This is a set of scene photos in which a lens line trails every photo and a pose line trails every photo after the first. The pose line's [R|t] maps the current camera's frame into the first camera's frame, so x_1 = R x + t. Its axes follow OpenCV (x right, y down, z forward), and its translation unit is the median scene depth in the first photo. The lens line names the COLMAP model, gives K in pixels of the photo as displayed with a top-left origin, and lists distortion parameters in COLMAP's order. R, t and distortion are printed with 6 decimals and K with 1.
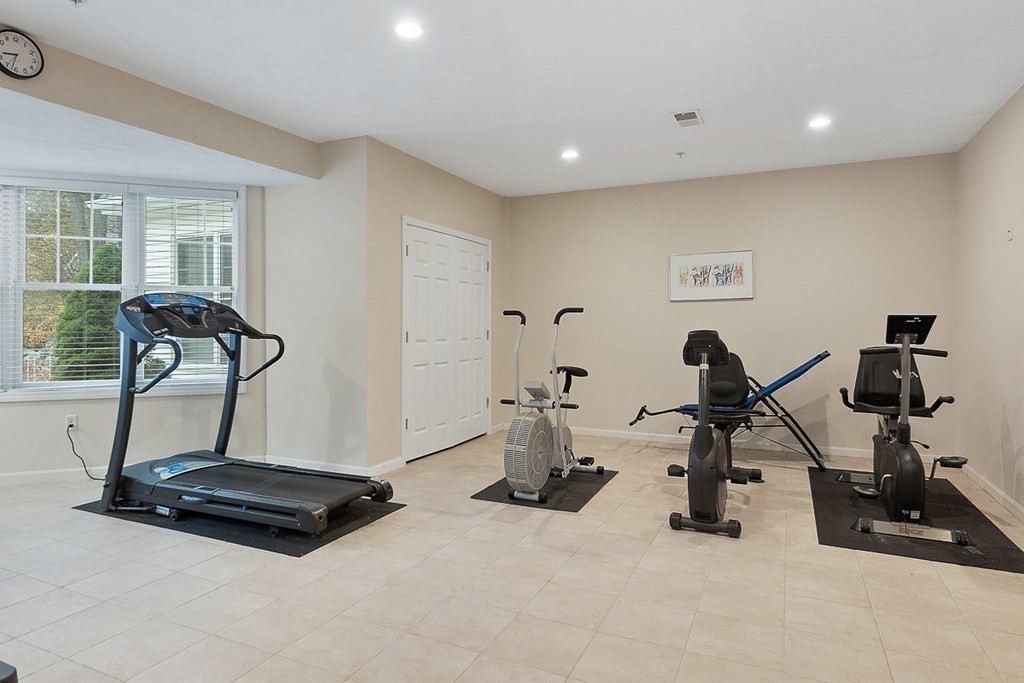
lens RADIAL K [[579.5, 0, 512.0], [0, 579.5, 341.5], [0, 0, 1]] dist [-0.001918, -0.000319]
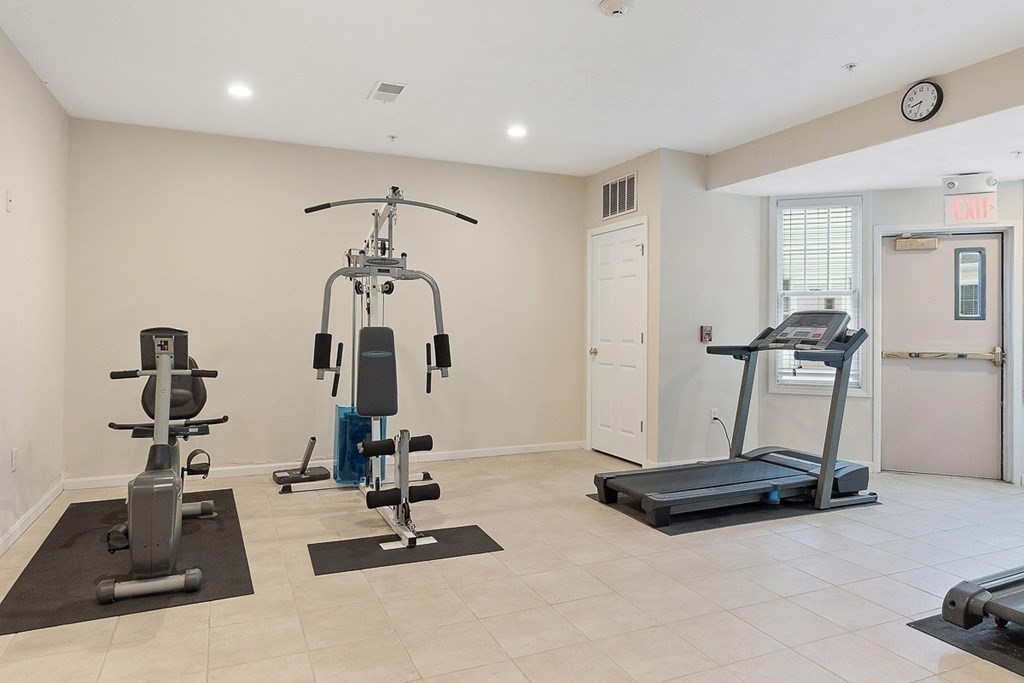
lens RADIAL K [[636.1, 0, 513.7], [0, 636.1, 330.2], [0, 0, 1]] dist [0.002598, 0.000404]
pose [[-0.655275, -0.003976, -0.755380, 0.762430], [-0.030008, 0.999334, 0.020771, -0.035109], [0.754794, 0.036278, -0.654958, 1.367561]]
